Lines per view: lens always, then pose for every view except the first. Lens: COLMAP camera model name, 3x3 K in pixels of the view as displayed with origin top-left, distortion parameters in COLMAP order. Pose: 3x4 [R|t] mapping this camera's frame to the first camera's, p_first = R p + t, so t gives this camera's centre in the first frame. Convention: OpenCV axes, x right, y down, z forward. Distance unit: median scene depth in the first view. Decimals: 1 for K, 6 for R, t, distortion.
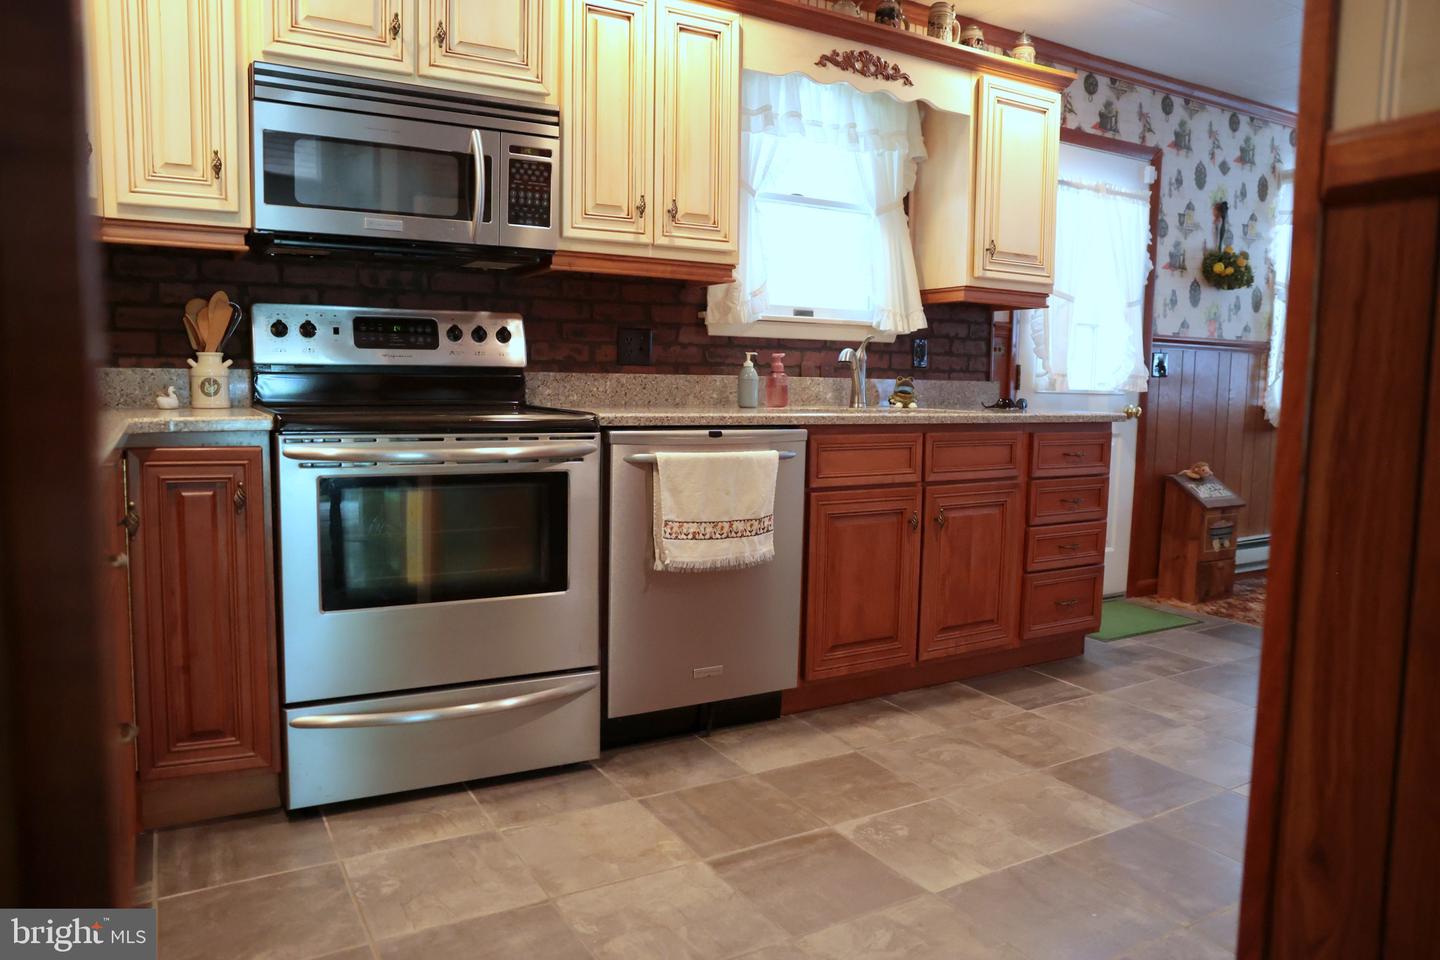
lens RADIAL K [[987.4, 0, 714.8], [0, 987.4, 478.2], [0, 0, 1]] dist [-0.102146, 0.076352]
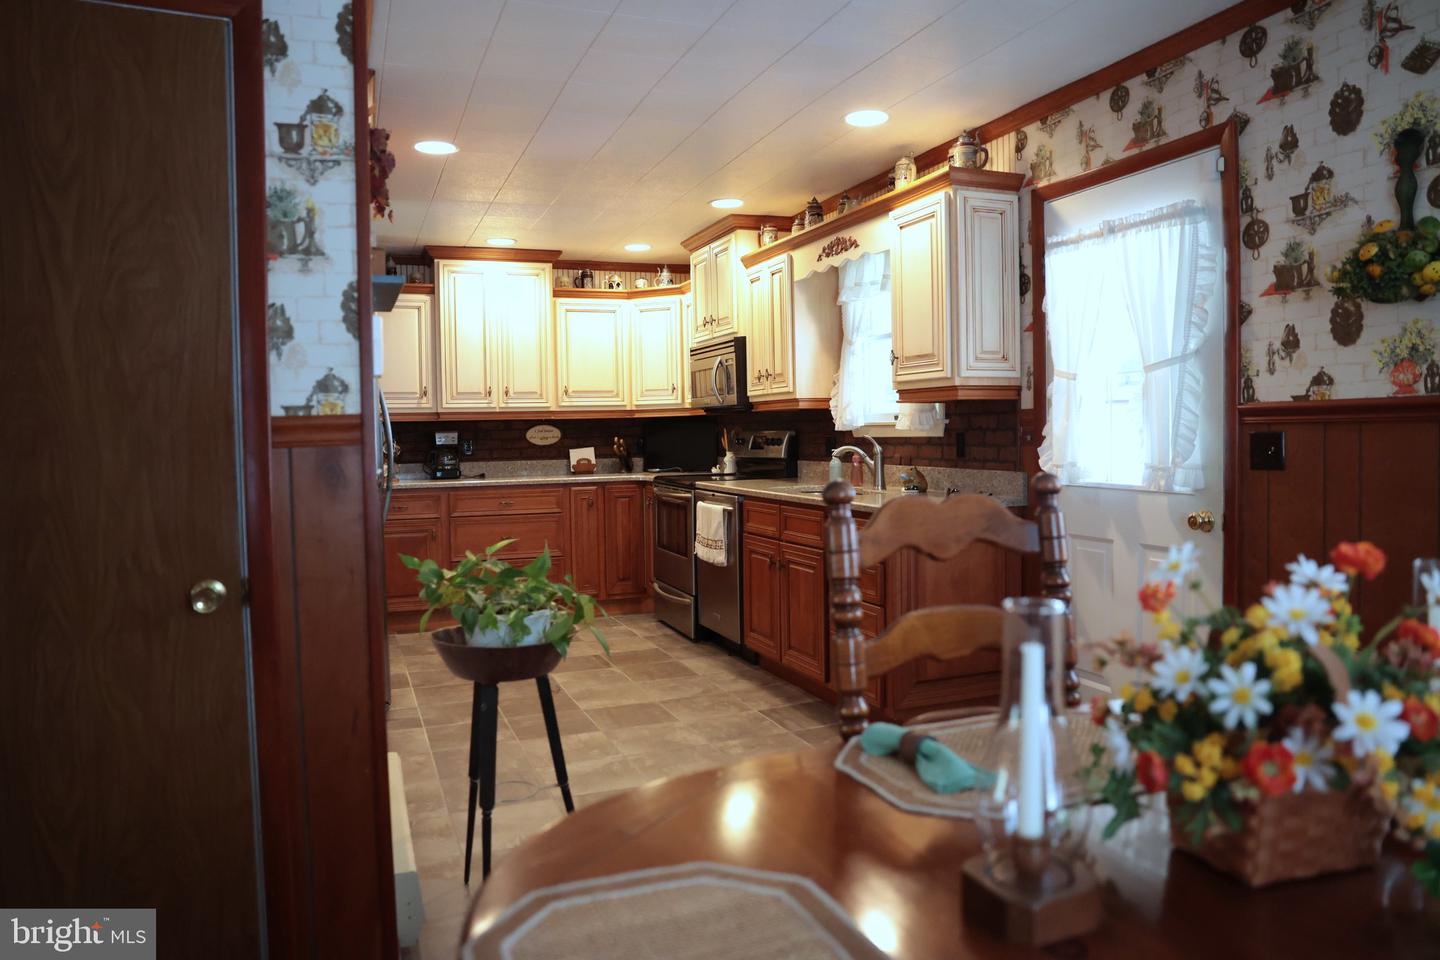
lens RADIAL K [[987.4, 0, 714.8], [0, 987.4, 478.2], [0, 0, 1]] dist [-0.102146, 0.076352]
pose [[-0.160424, 0.033315, -0.986486, 1.261664], [-0.083799, 0.995362, 0.047242, -0.110966], [0.983485, 0.090245, -0.156888, 0.844922]]
